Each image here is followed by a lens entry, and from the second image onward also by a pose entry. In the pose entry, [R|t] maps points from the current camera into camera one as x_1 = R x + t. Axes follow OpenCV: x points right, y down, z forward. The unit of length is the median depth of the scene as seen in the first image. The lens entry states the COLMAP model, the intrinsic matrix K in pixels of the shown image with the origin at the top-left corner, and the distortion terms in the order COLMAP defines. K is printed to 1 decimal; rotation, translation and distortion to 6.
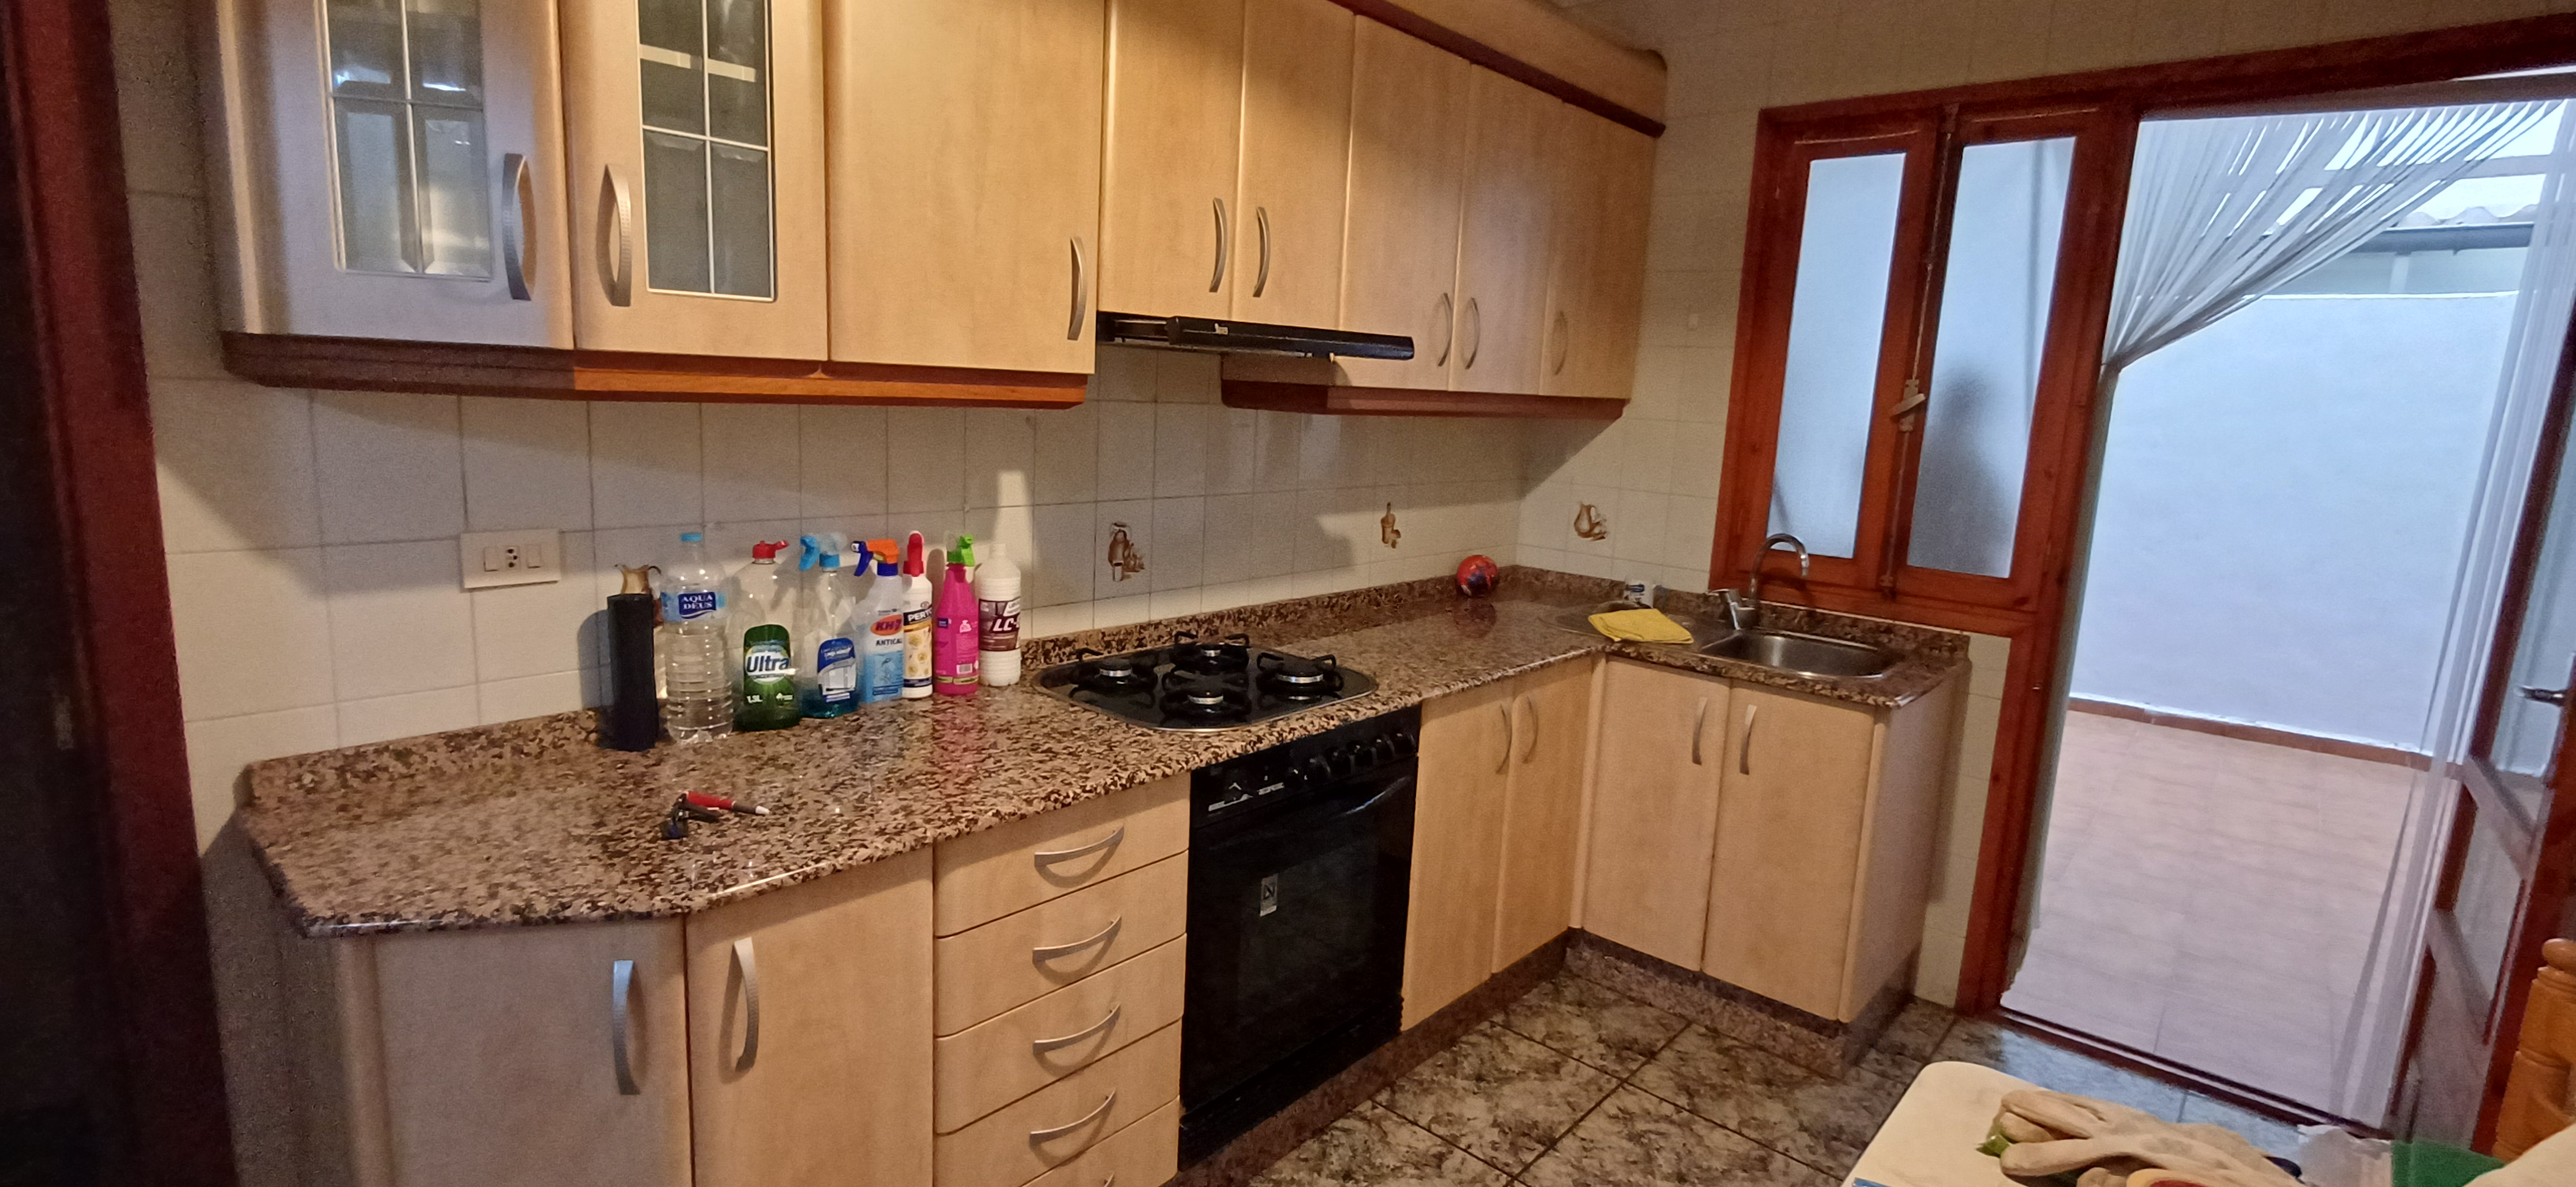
lens RADIAL K [[1168.4, 0, 1312.2], [0, 1168.4, 583.2], [0, 0, 1]] dist [0.004523, 0.001235]
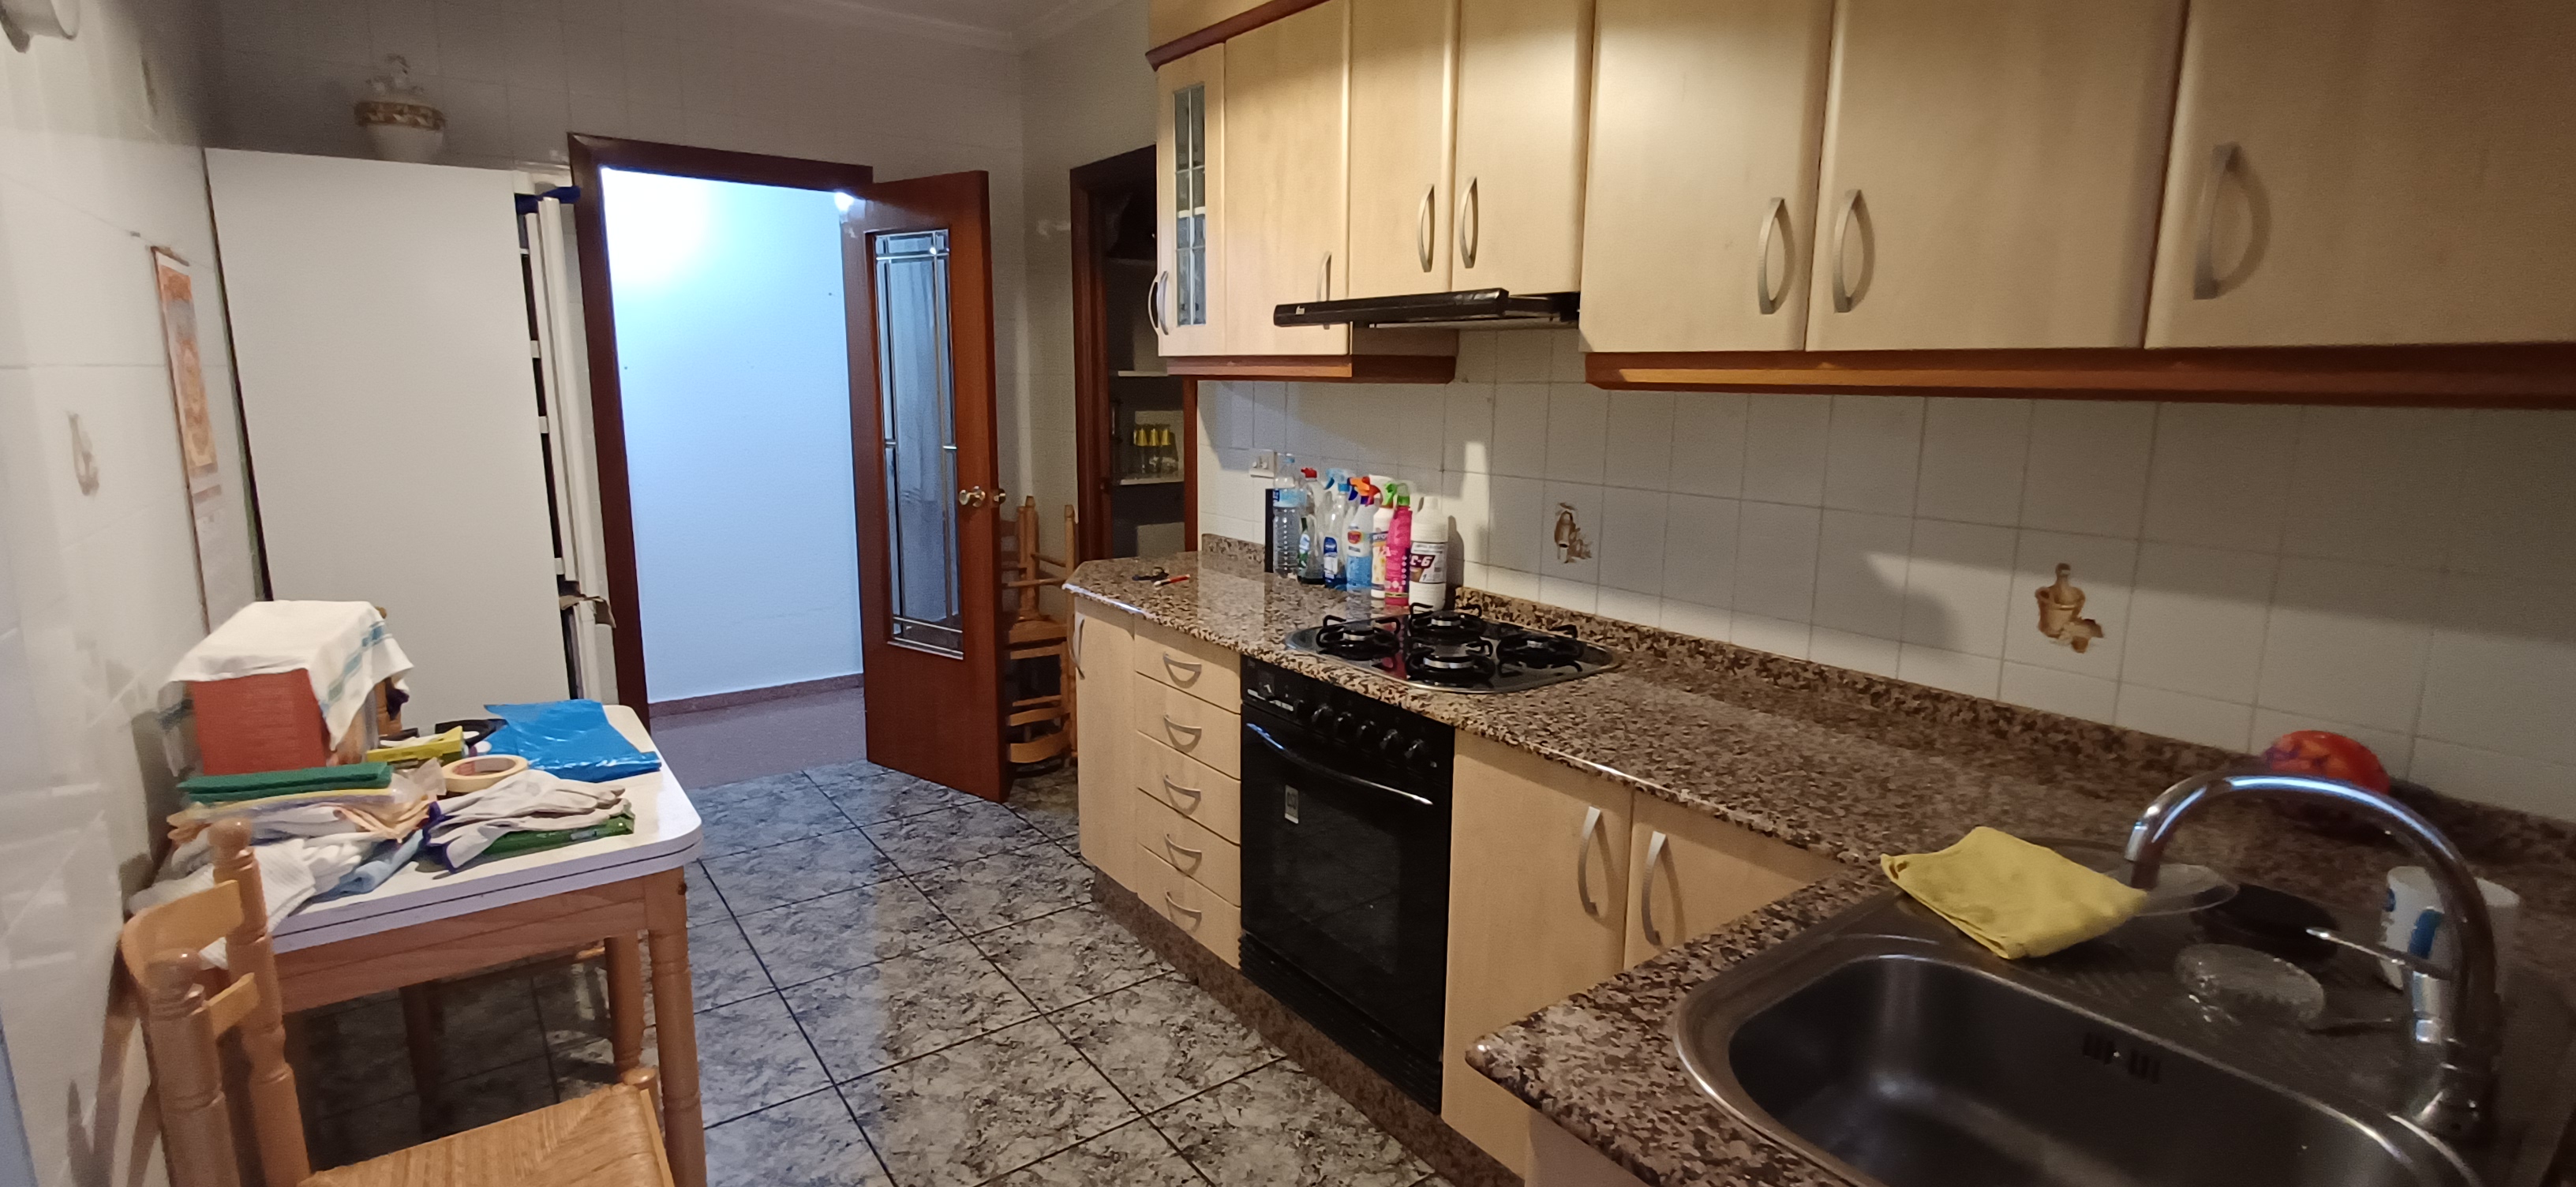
lens RADIAL K [[1168.4, 0, 1315.0], [0, 1168.4, 579.5], [0, 0, 1]] dist [0.004523, 0.001235]
pose [[-0.202969, 0.115348, -0.972367, 1.000590], [-0.188540, 0.969851, 0.154405, -0.119785], [0.960862, 0.214670, -0.175102, 1.136652]]
